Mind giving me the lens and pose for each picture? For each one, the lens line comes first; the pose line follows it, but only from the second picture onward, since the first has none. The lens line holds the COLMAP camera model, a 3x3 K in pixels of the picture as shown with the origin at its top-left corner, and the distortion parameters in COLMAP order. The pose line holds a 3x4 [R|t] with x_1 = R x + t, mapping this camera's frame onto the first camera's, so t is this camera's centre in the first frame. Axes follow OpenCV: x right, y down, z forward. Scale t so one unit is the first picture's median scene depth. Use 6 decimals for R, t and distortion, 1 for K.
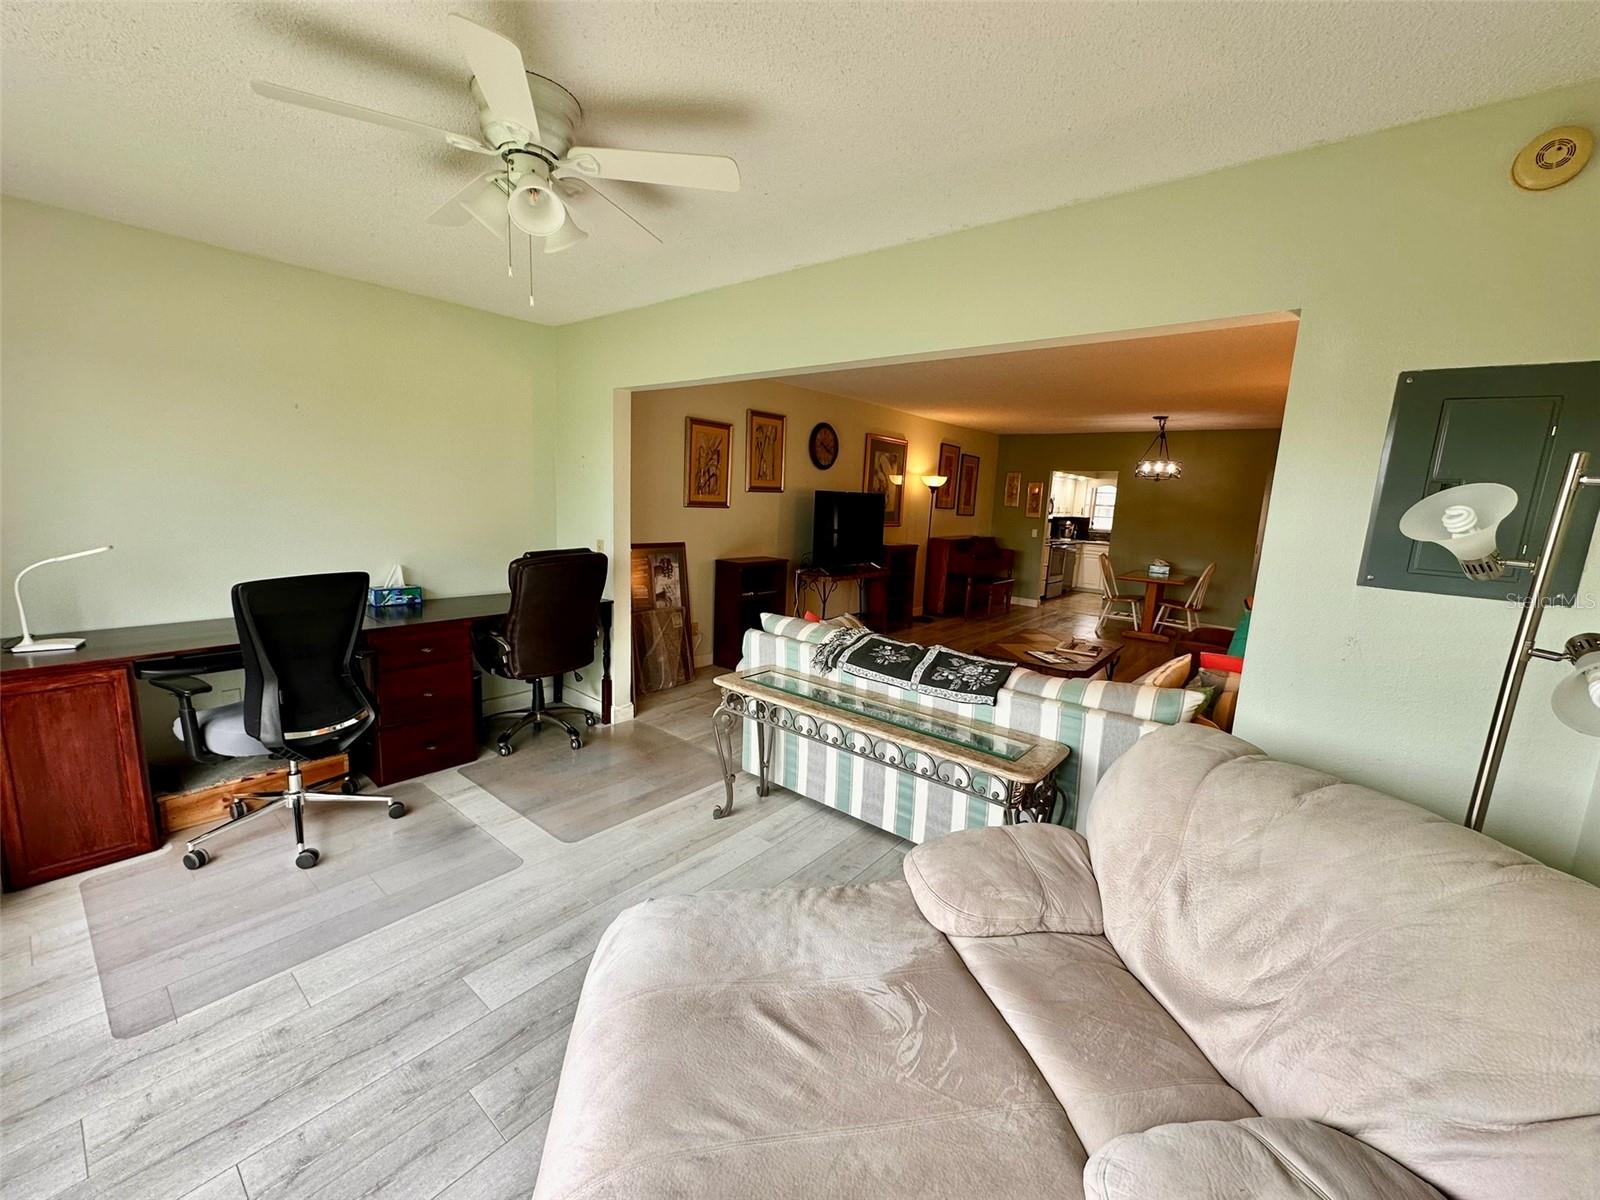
lens RADIAL K [[636.9, 0, 803.7], [0, 636.9, 599.6], [0, 0, 1]] dist [-0.003262, 0.001246]
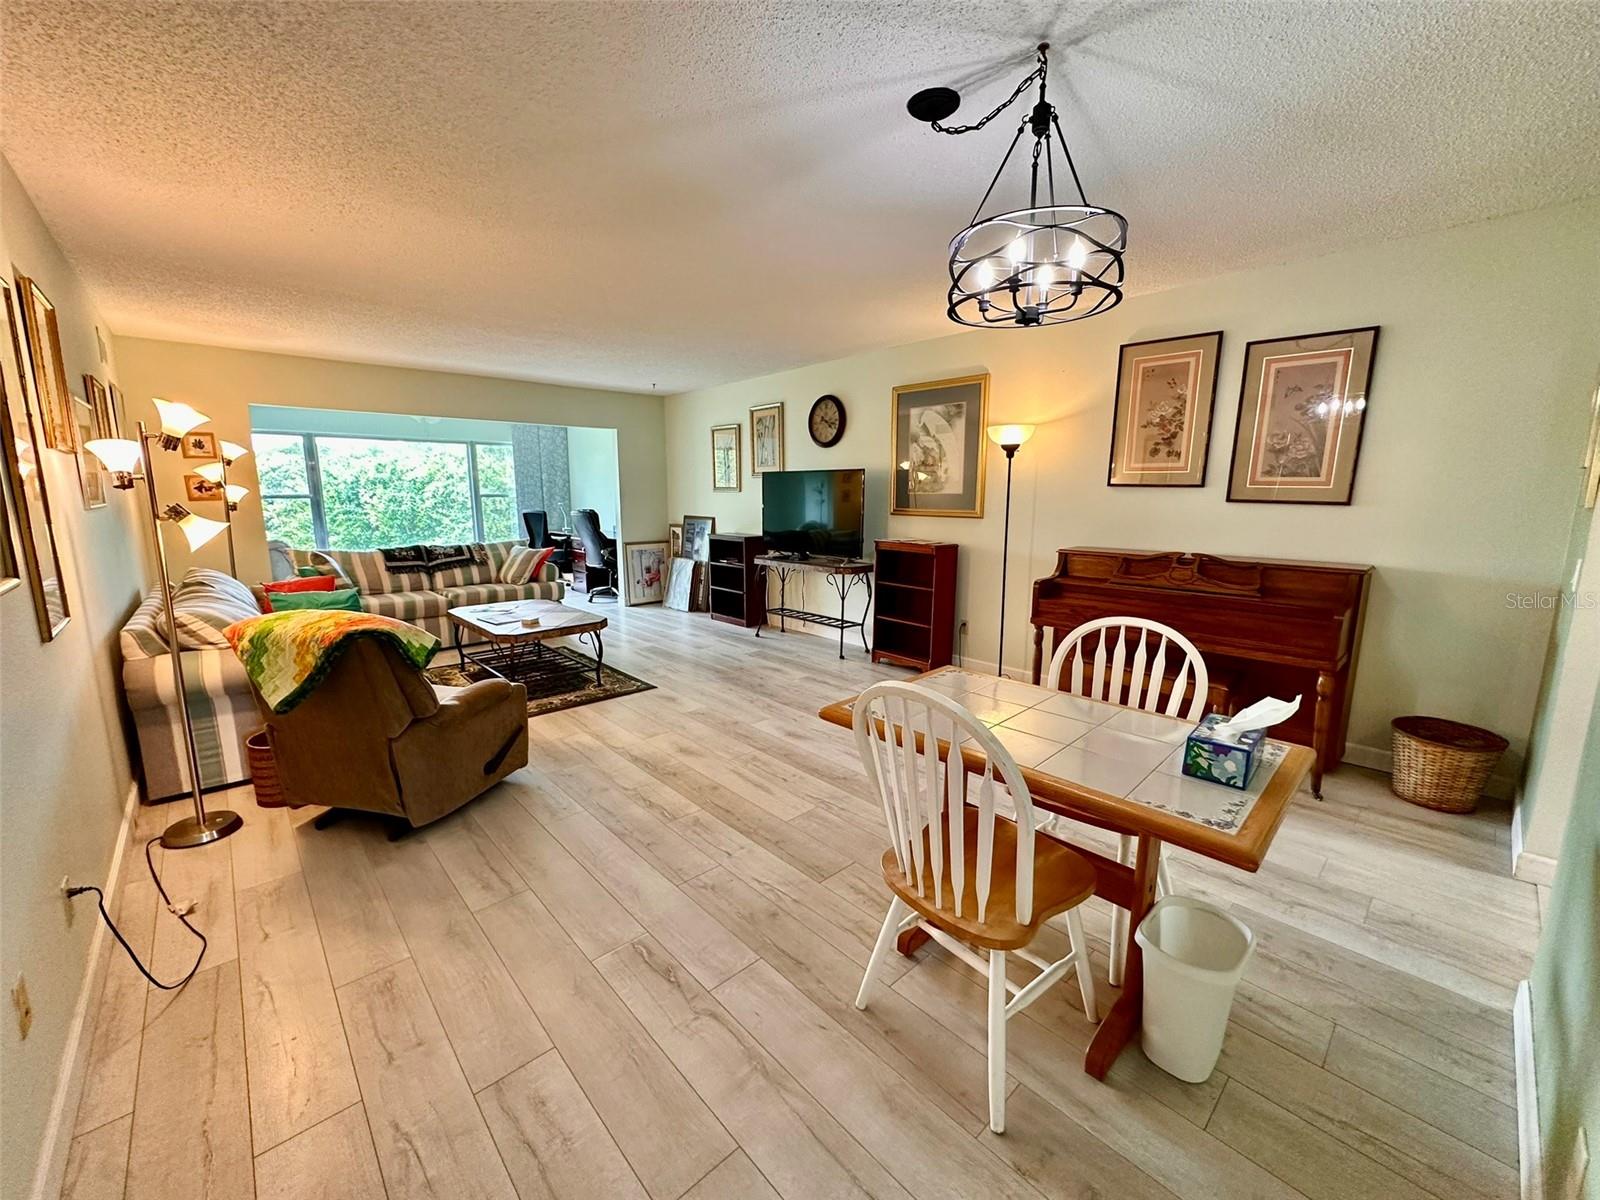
lens RADIAL K [[636.9, 0, 801.4], [0, 636.9, 595.1], [0, 0, 1]] dist [-0.003262, 0.001246]
pose [[-0.142260, 0.115254, -0.983096, 0.849857], [-0.168893, 0.975807, 0.138839, -0.107941], [0.975314, 0.185789, -0.119353, 1.001651]]
